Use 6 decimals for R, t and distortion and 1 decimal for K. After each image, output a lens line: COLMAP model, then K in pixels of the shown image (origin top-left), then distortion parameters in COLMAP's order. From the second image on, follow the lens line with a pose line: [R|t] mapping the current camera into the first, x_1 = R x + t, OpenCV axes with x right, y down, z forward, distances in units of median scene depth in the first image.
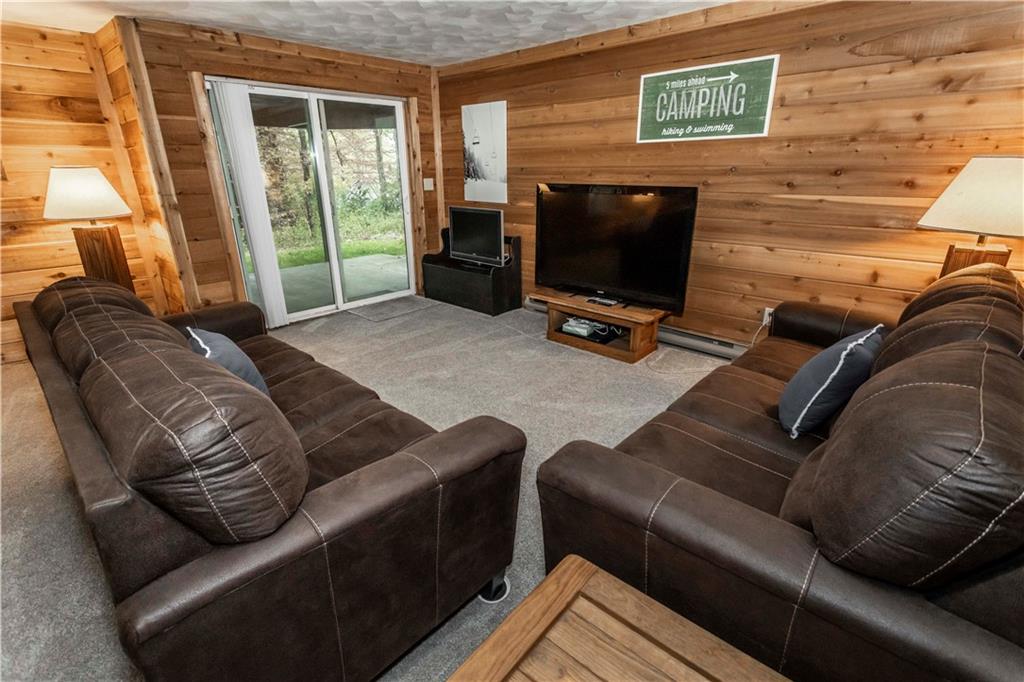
lens RADIAL K [[481.0, 0, 510.9], [0, 481.0, 339.0], [0, 0, 1]] dist [0.006020, 0.000145]
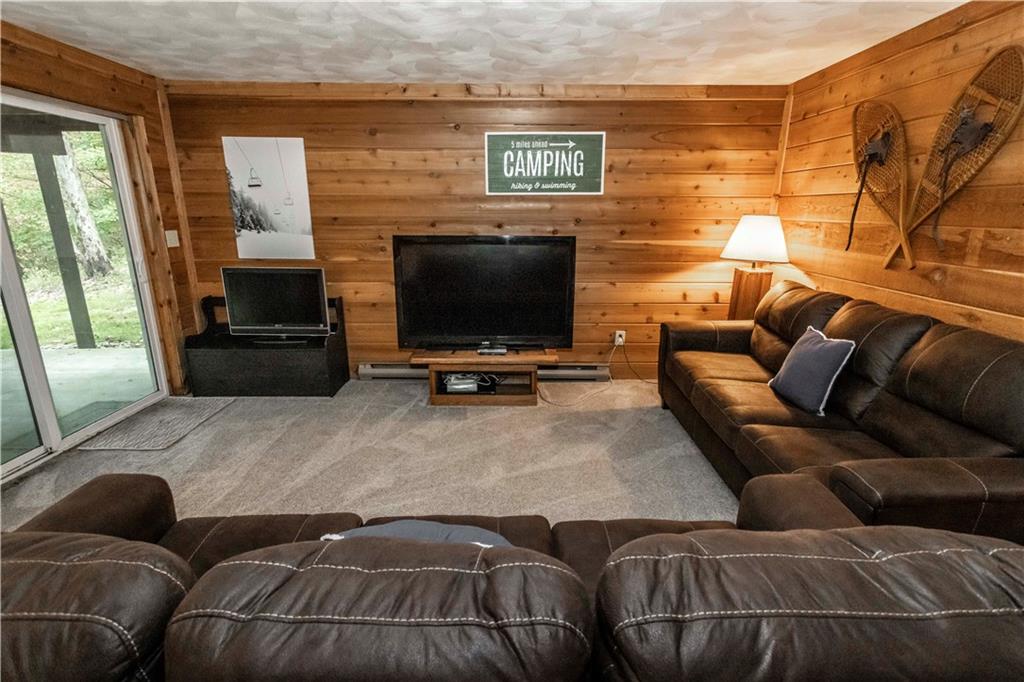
lens RADIAL K [[481.0, 0, 515.8], [0, 481.0, 339.1], [0, 0, 1]] dist [0.006020, 0.000145]
pose [[0.725924, -0.165858, 0.667477, -0.392952], [0.223359, 0.974736, -0.000710, -0.085089], [-0.650496, 0.149602, 0.744630, 0.220504]]
